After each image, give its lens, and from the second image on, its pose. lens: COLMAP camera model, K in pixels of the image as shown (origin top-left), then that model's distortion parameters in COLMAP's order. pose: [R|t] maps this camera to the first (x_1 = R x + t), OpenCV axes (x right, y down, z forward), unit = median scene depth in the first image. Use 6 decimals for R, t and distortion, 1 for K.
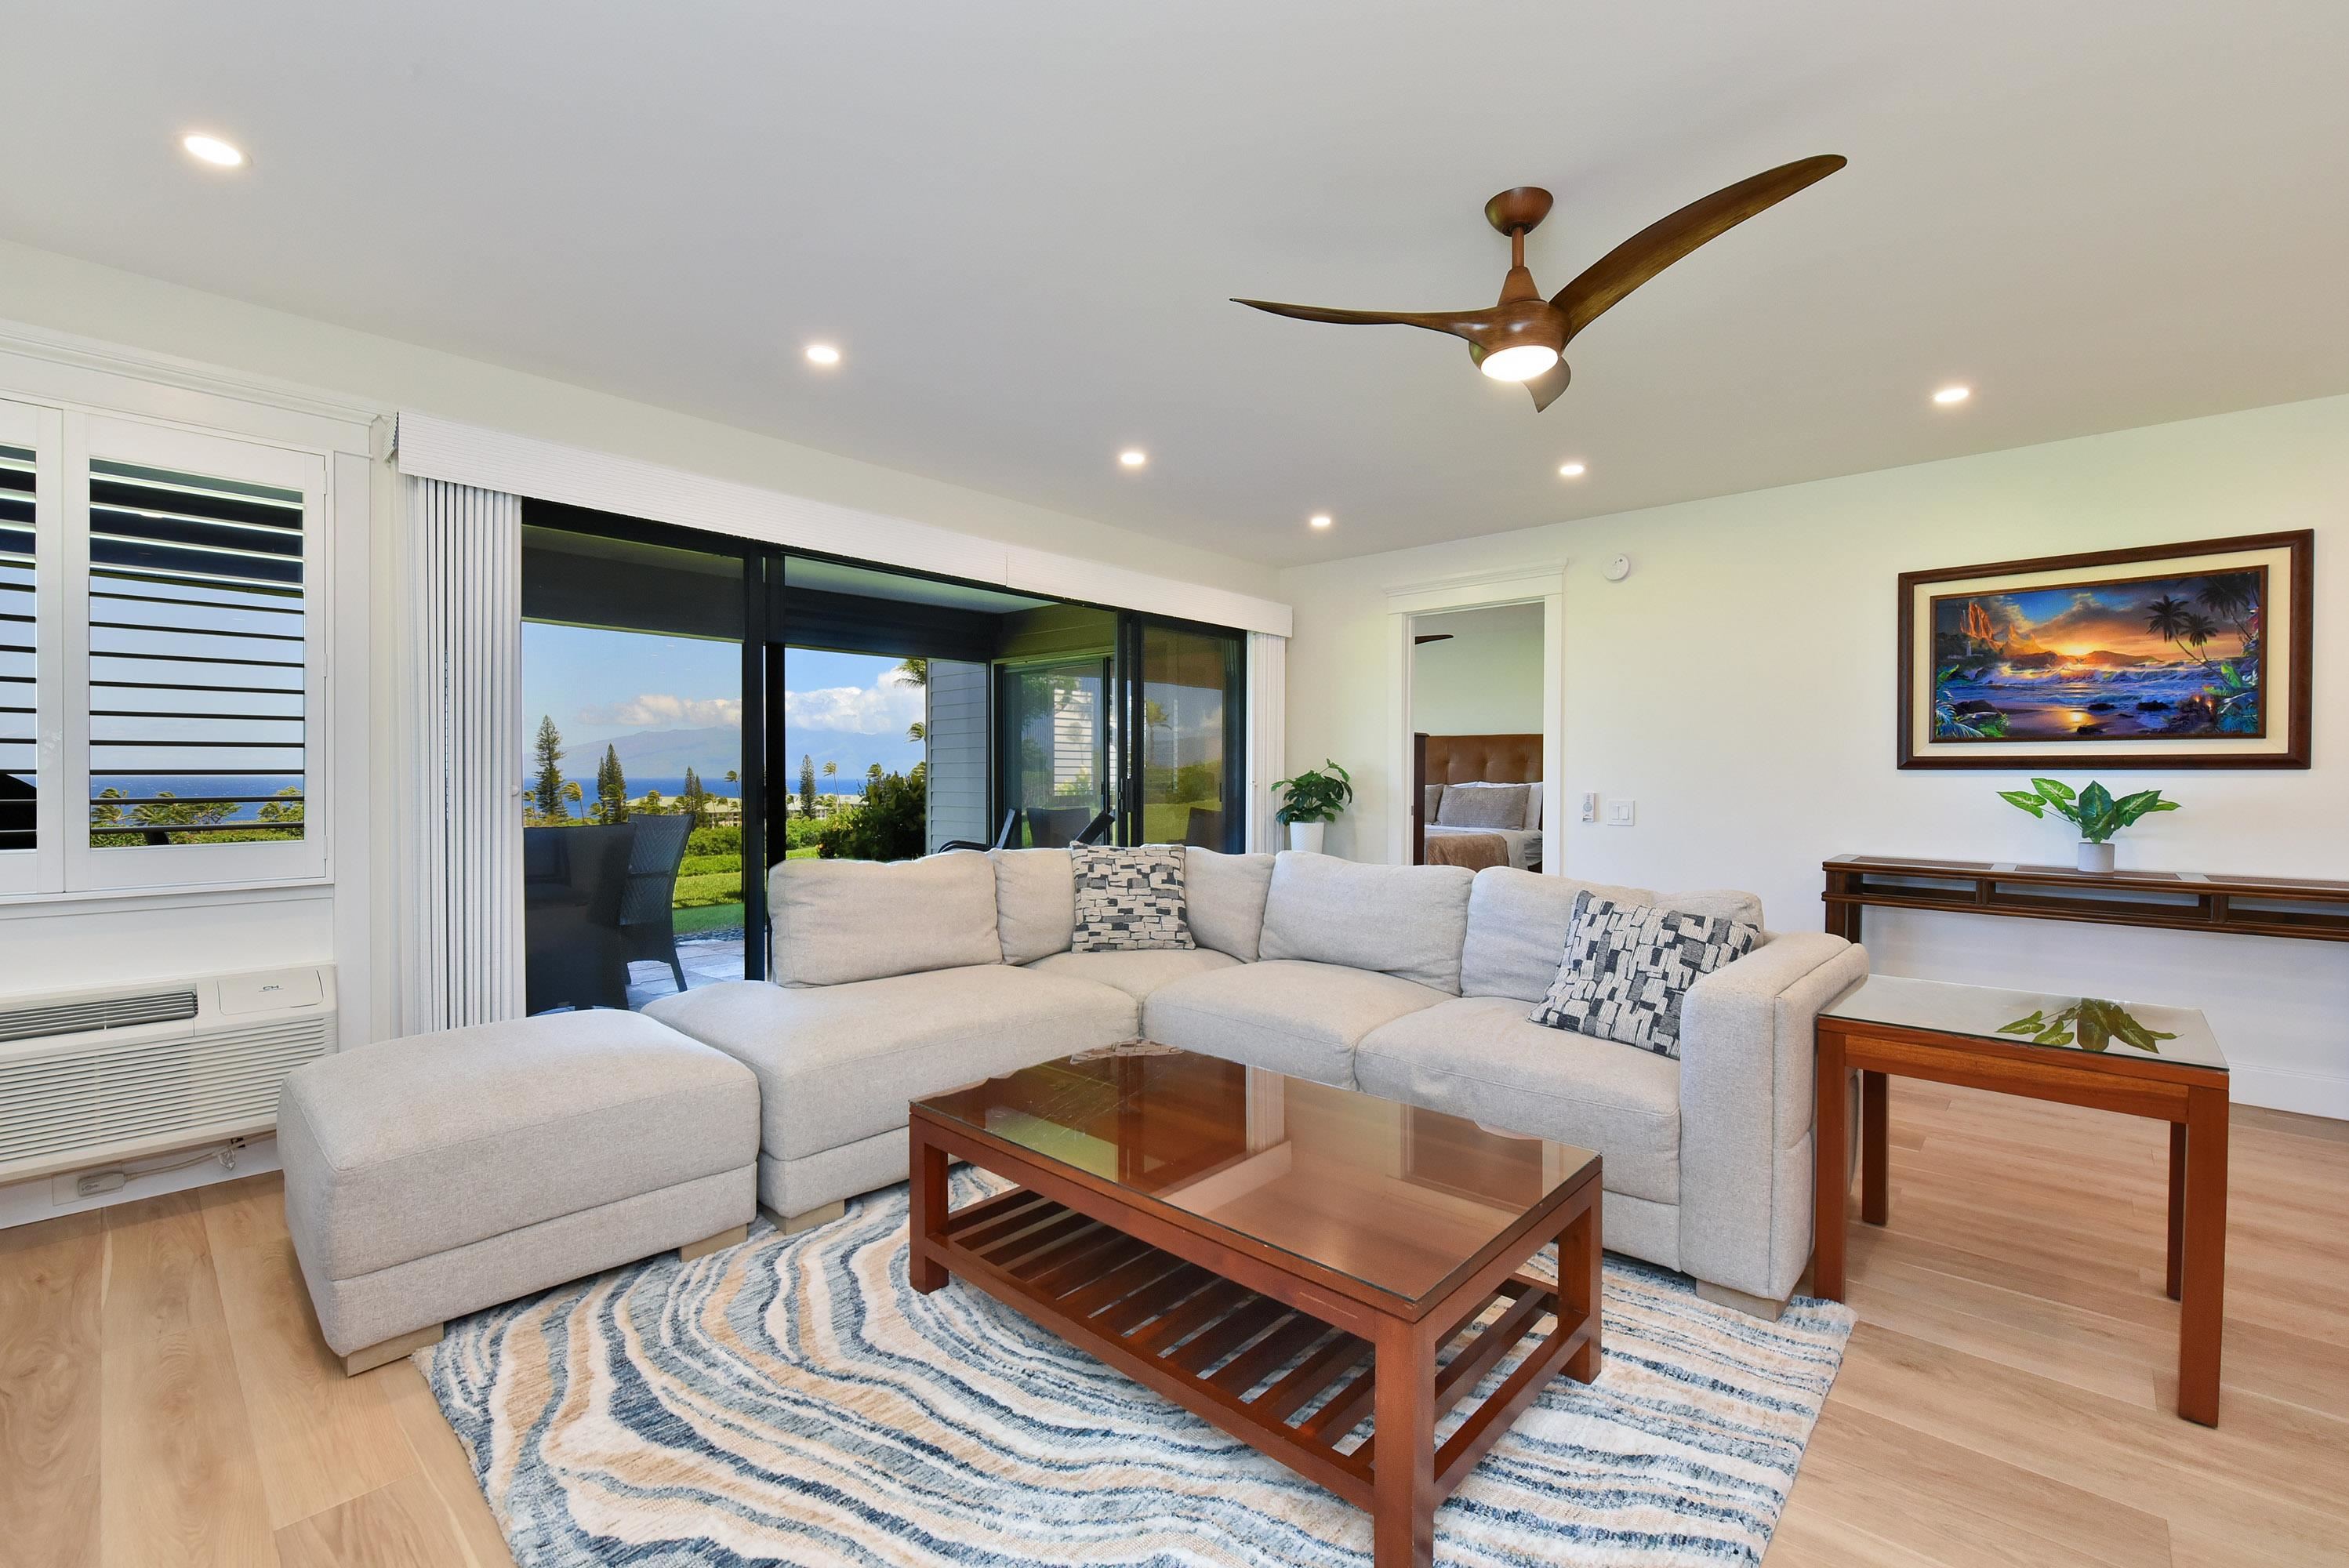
lens RADIAL K [[1030.4, 0, 1191.1], [0, 1030.4, 776.8], [0, 0, 1]] dist [-0.004502, 0.000481]
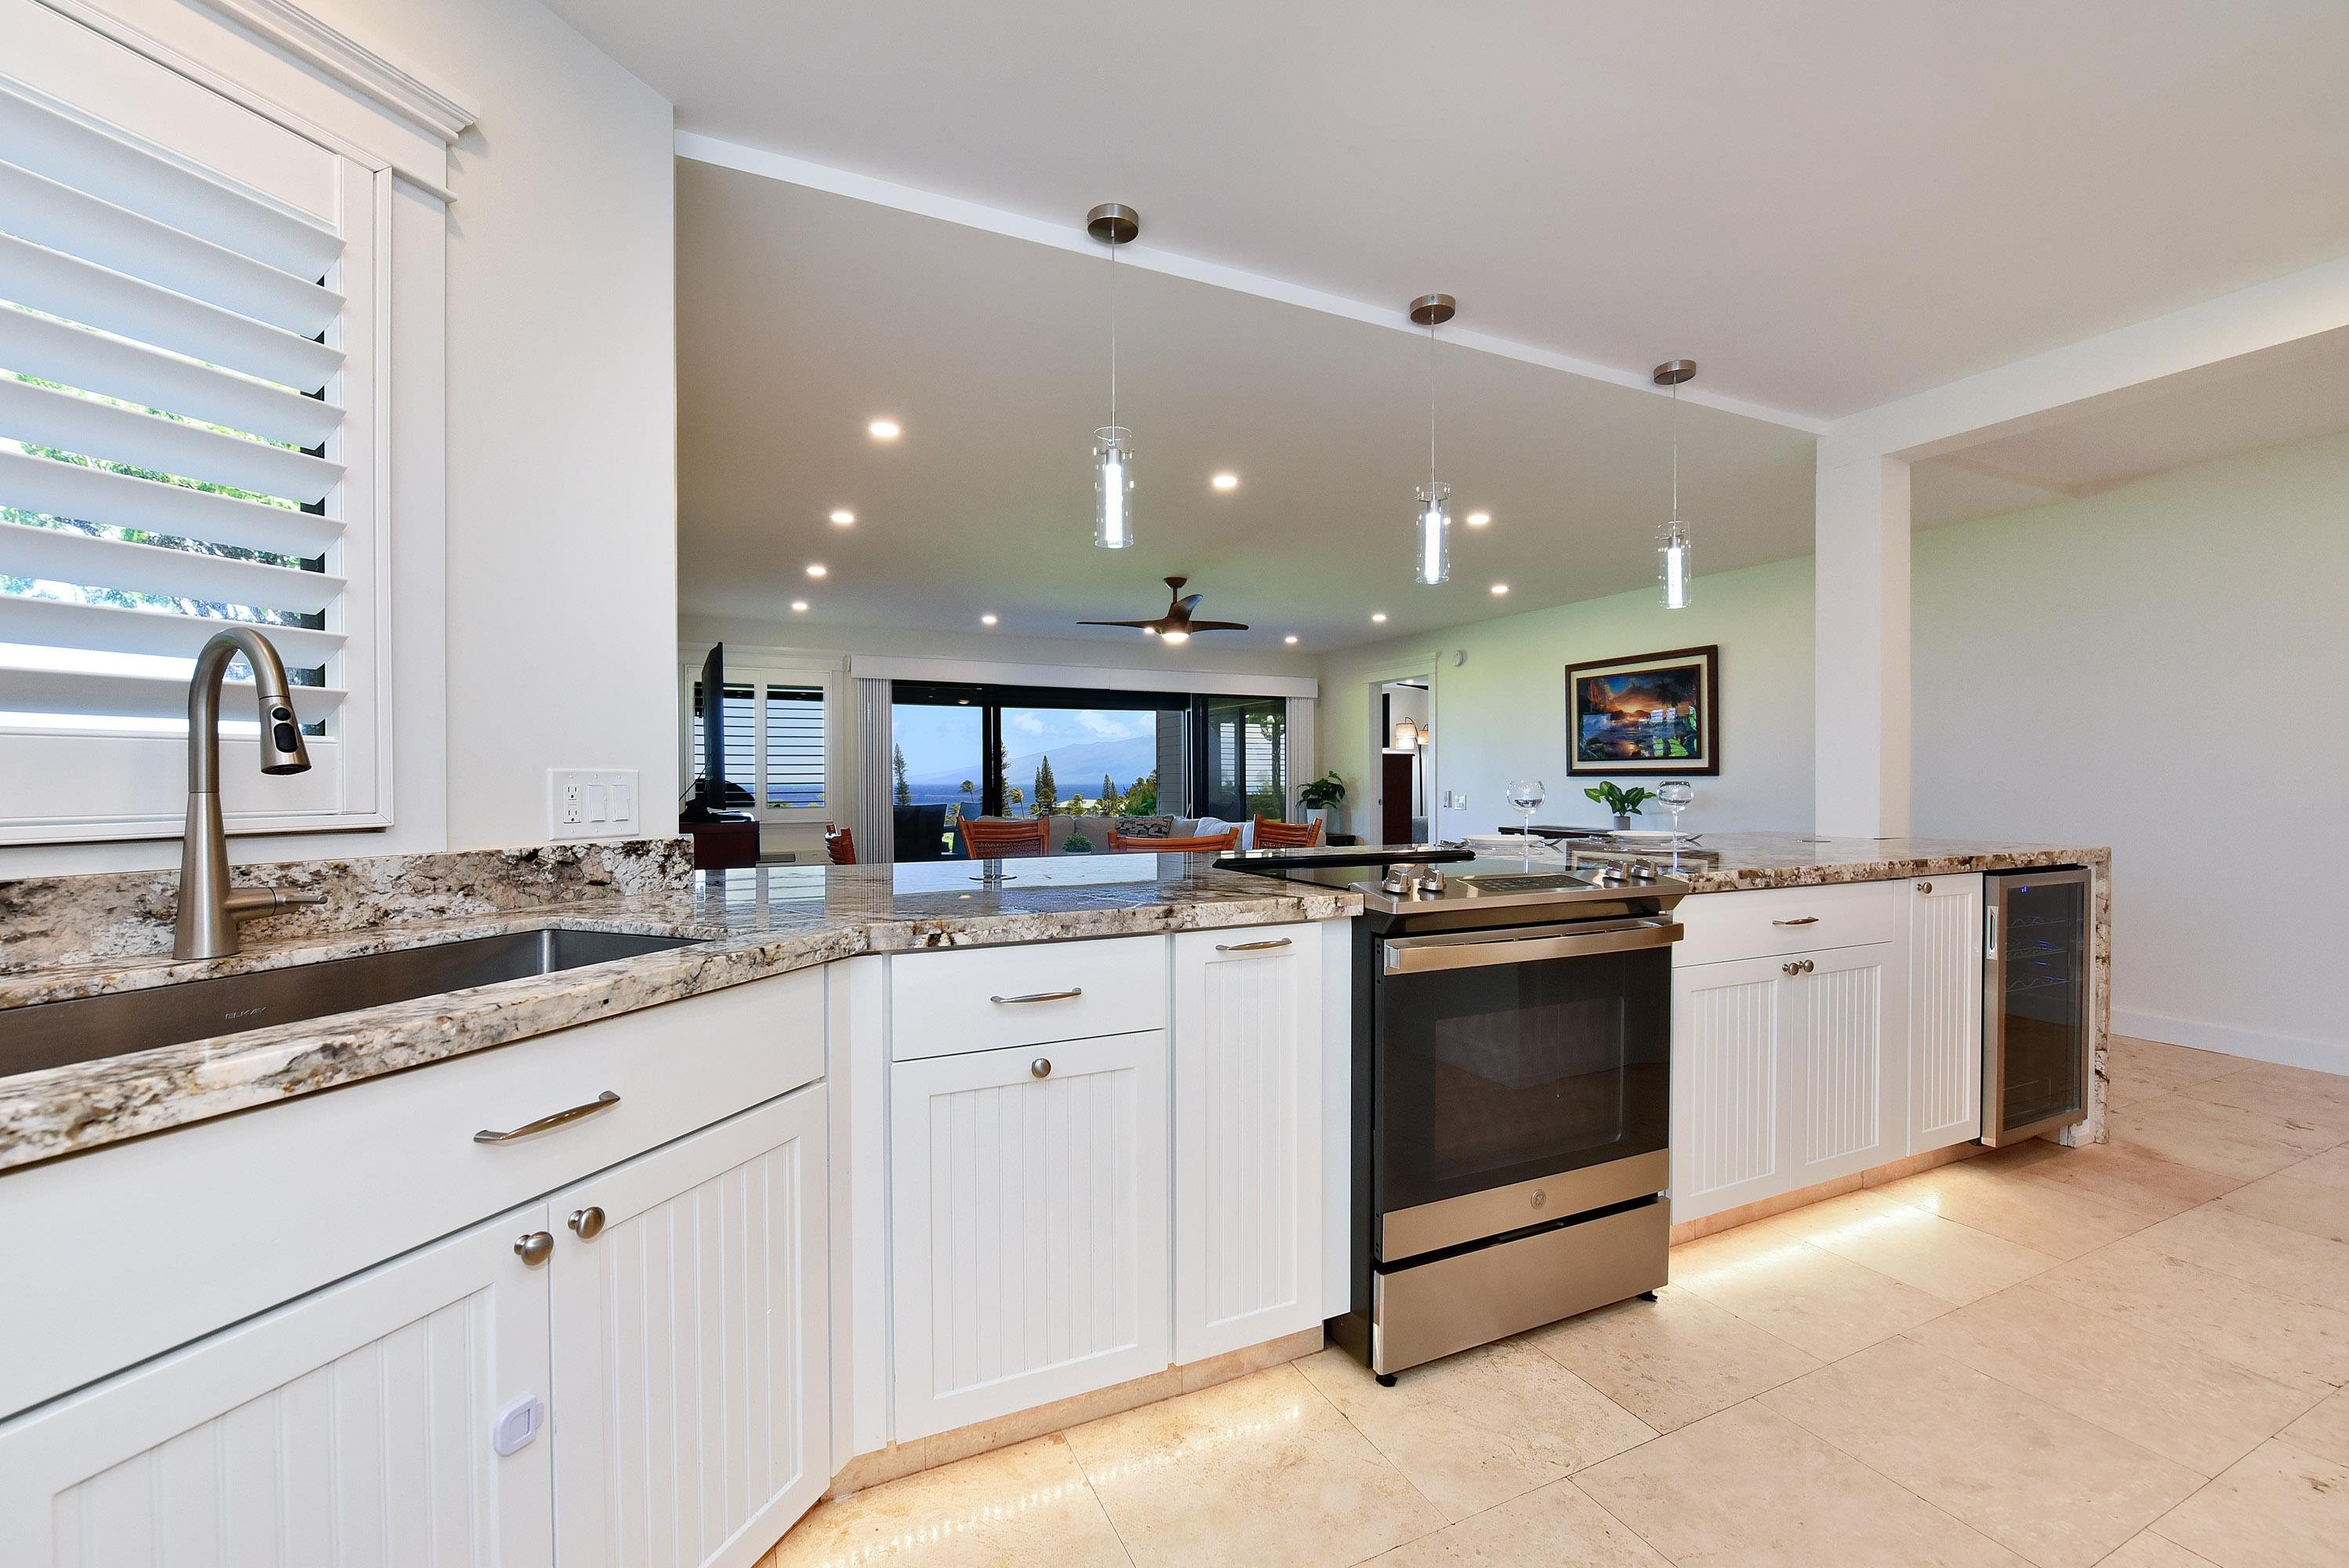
lens RADIAL K [[977.3, 0, 1191.9], [0, 977.3, 783.5], [0, 0, 1]] dist [-0.015385, 0.000359]
pose [[0.932909, -0.002233, -0.360104, 0.731082], [0.002704, 0.999996, 0.000802, 0.001393], [0.360101, -0.001722, 0.932912, -0.819293]]
